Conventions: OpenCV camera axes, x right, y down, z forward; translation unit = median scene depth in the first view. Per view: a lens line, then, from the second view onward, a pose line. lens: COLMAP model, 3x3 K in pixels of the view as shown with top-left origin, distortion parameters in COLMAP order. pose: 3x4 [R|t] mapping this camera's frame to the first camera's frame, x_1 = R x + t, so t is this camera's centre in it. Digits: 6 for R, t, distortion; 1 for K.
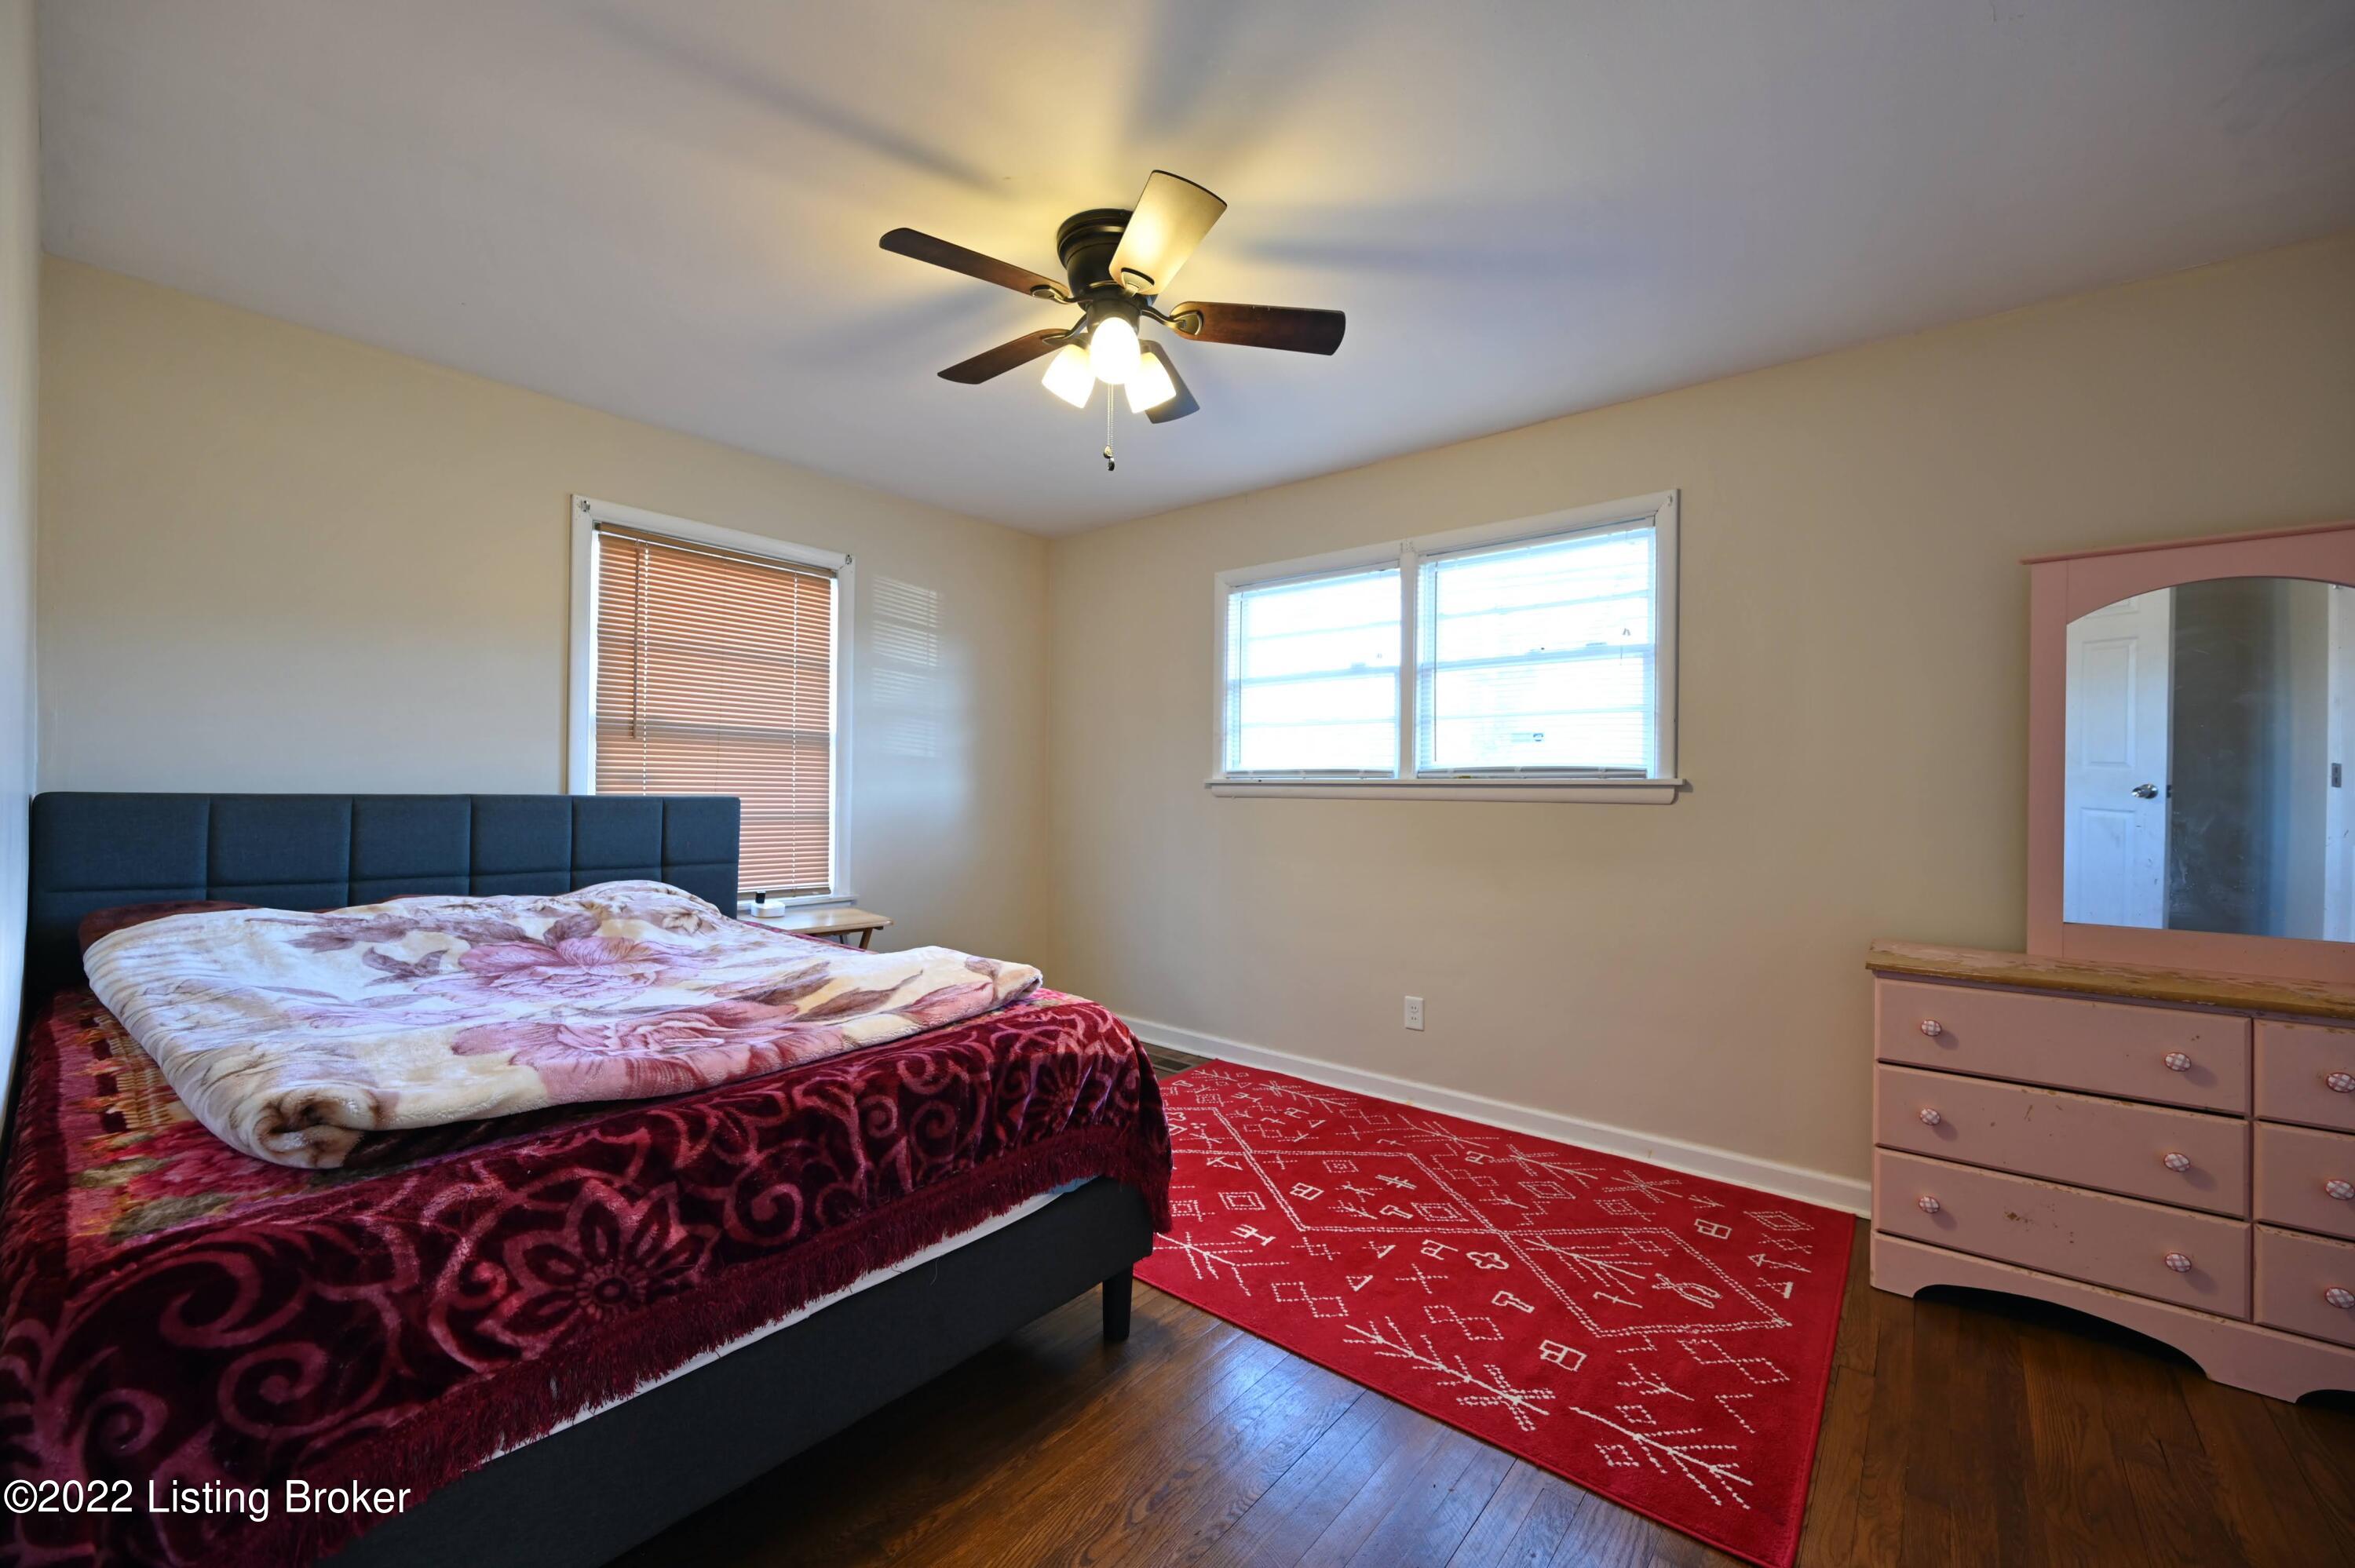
lens RADIAL K [[938.1, 0, 1169.7], [0, 938.1, 782.0], [0, 0, 1]] dist [-0.001452, -0.000541]
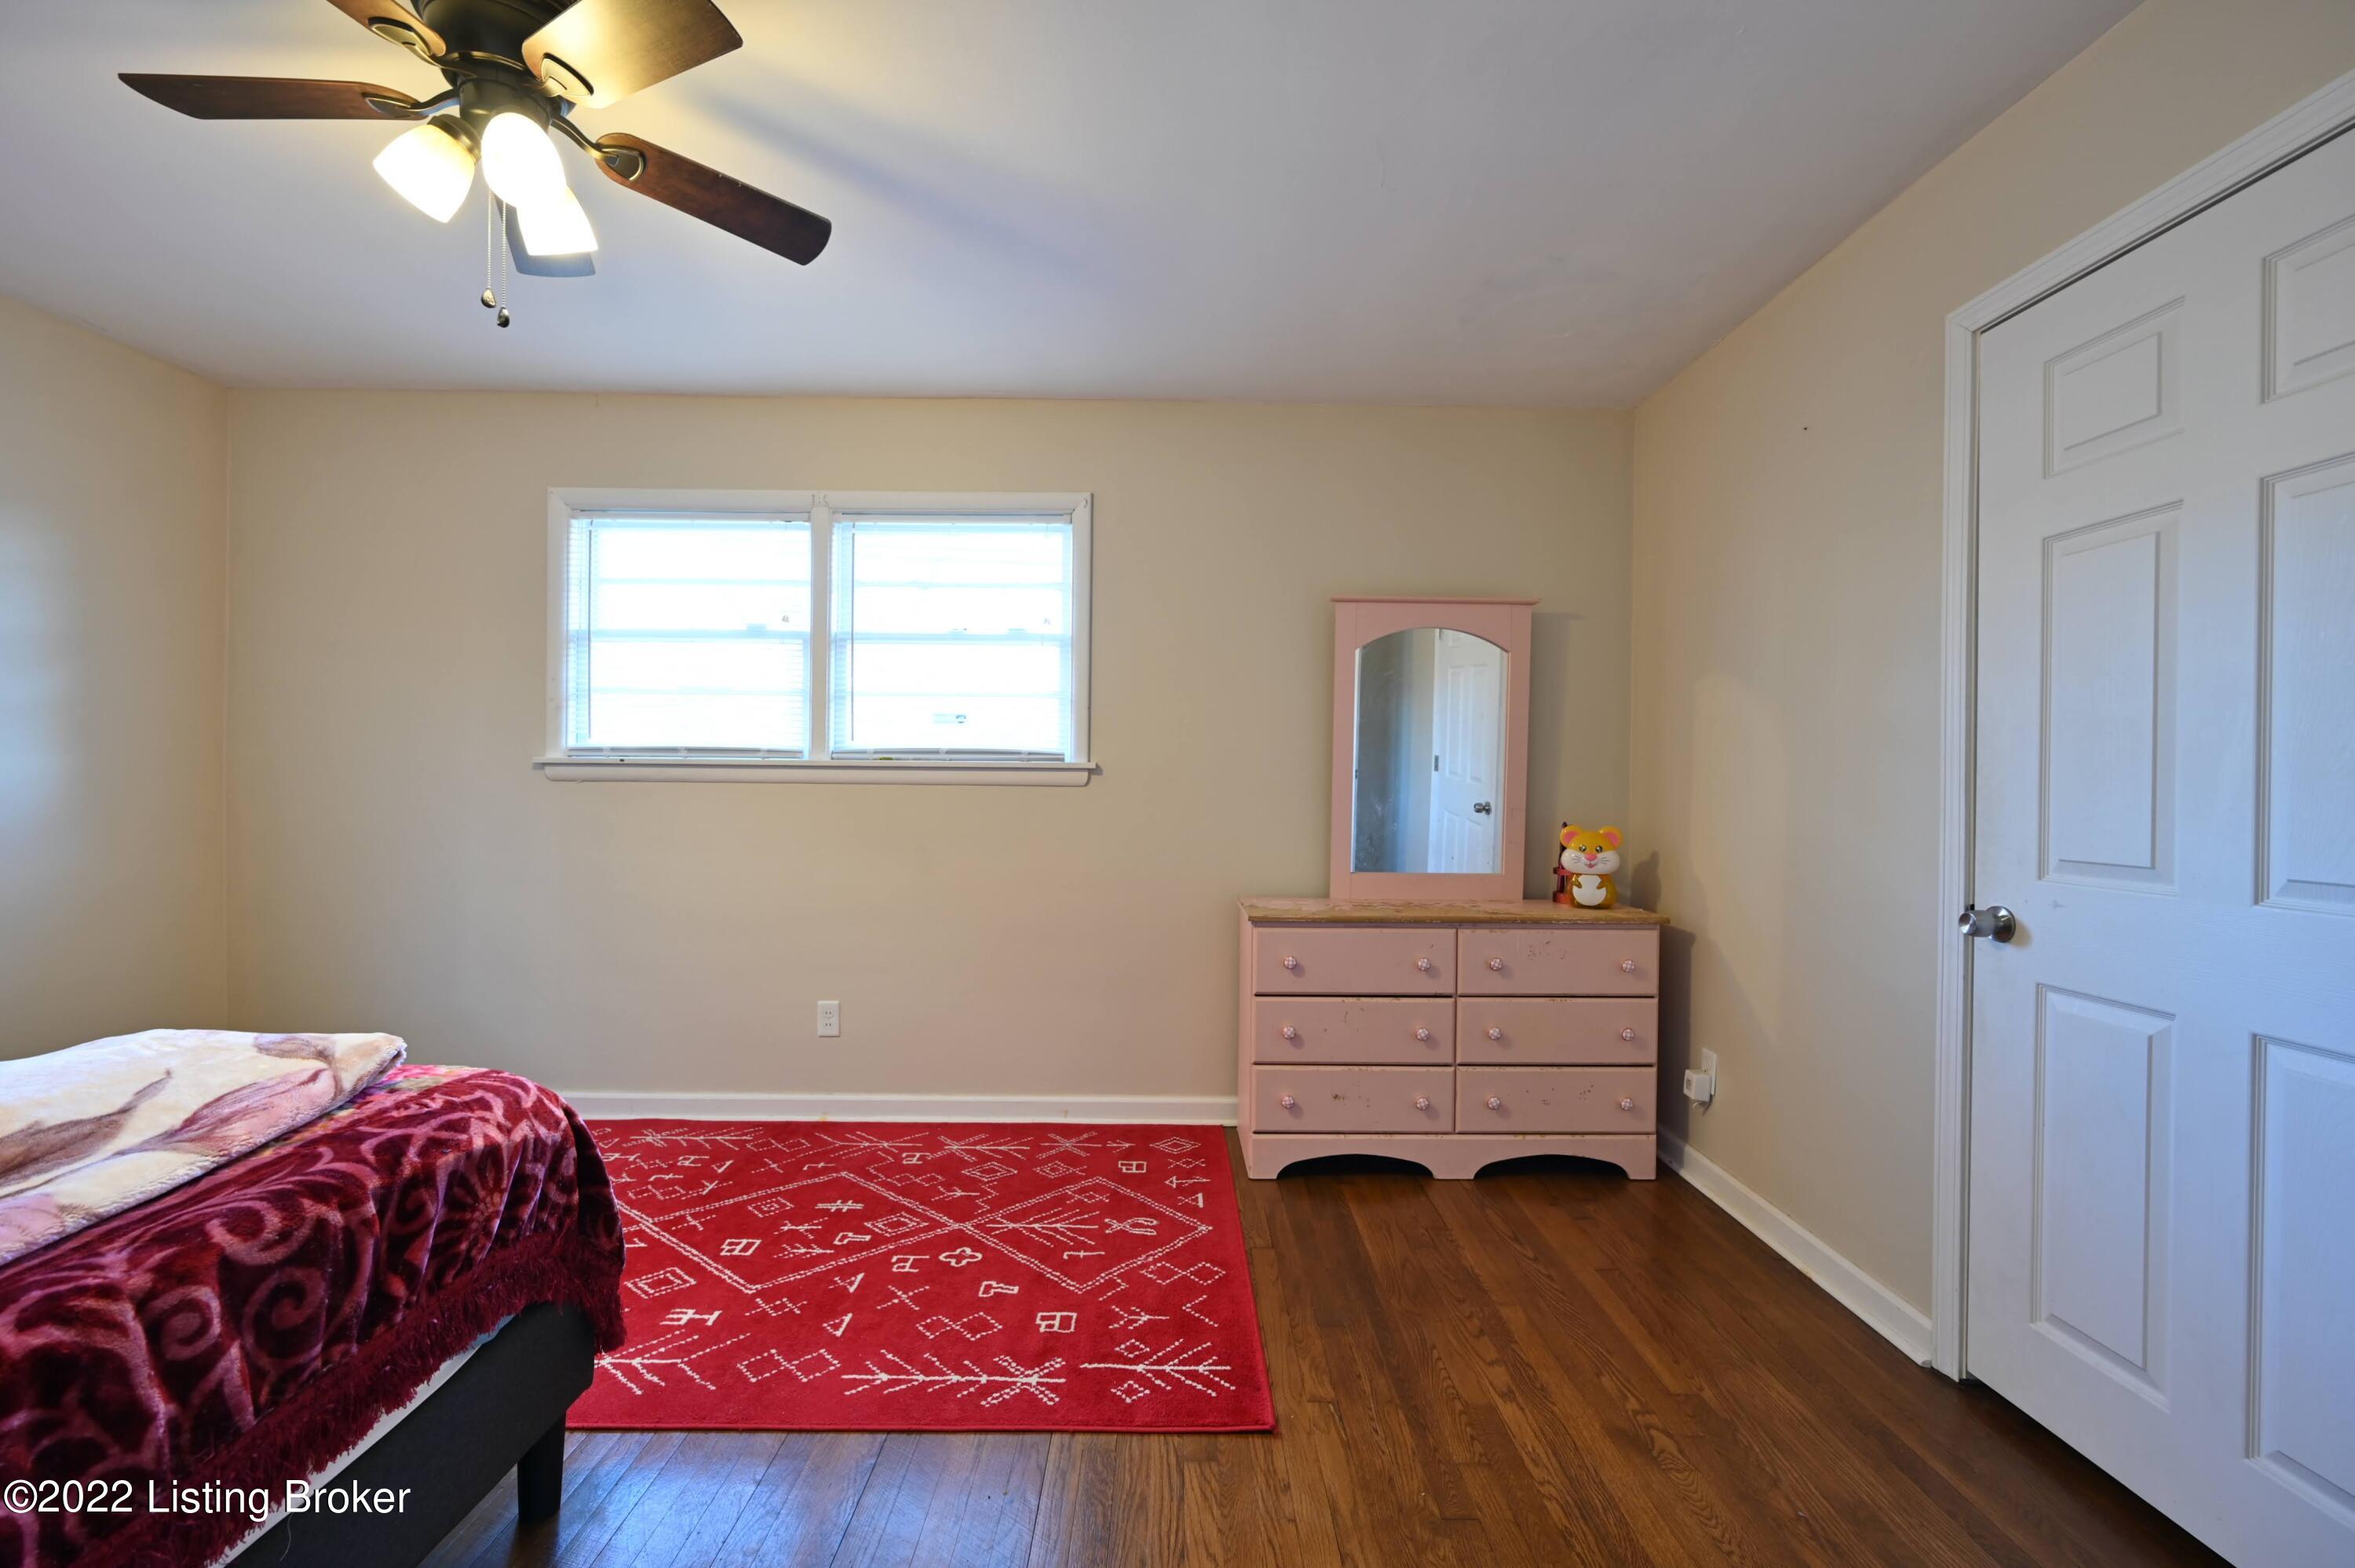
lens RADIAL K [[1000.7, 0, 1174.8], [0, 1000.7, 782.3], [0, 0, 1]] dist [-0.004967, 0.000336]
pose [[0.755451, -0.005029, 0.655186, -0.178469], [-0.008321, 0.999816, 0.017269, -0.001877], [-0.655153, -0.018498, 0.755270, 0.084640]]
